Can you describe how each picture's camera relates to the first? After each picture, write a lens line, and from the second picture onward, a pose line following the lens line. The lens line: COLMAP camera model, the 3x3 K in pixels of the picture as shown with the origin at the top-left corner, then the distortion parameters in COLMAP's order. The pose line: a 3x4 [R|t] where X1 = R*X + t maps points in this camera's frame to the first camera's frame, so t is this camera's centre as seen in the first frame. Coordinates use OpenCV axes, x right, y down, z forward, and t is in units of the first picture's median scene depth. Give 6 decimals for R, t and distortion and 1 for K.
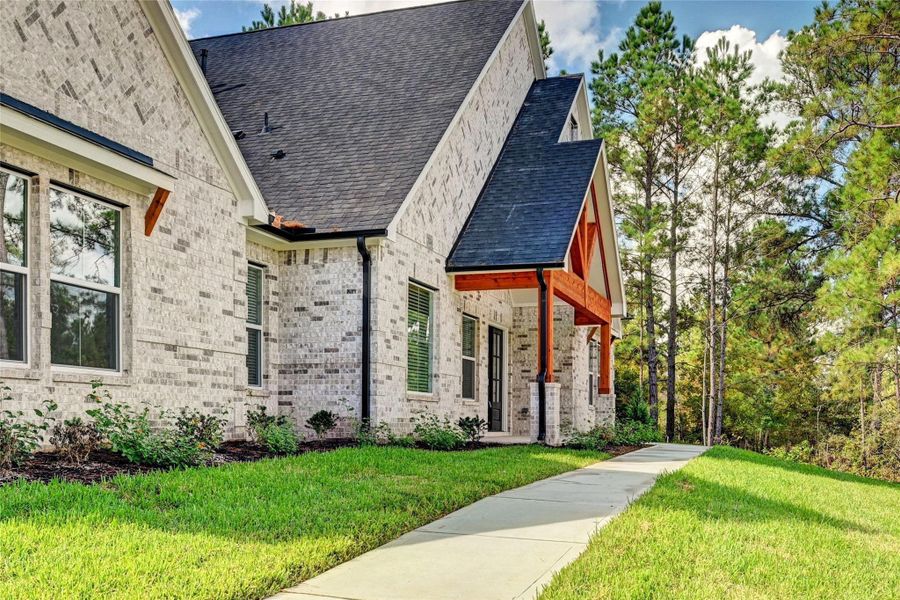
lens RADIAL K [[945.7, 0, 449.3], [0, 945.7, 437.8], [0, 0, 1]] dist [0.007590, -0.017371]
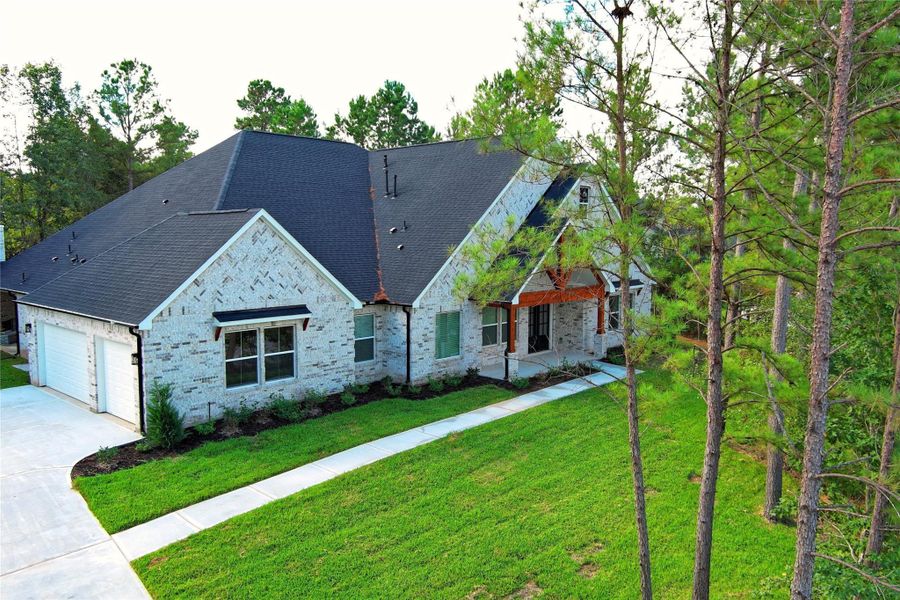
lens RADIAL K [[683.5, 0, 450.0], [0, 683.5, 300.0], [0, 0, 1]] dist [0.011236, 0.006560]
pose [[0.911328, 0.033665, -0.410303, 0.730141], [-0.001924, 0.996988, 0.077529, -0.354733], [0.411678, -0.069865, 0.908648, -0.569081]]
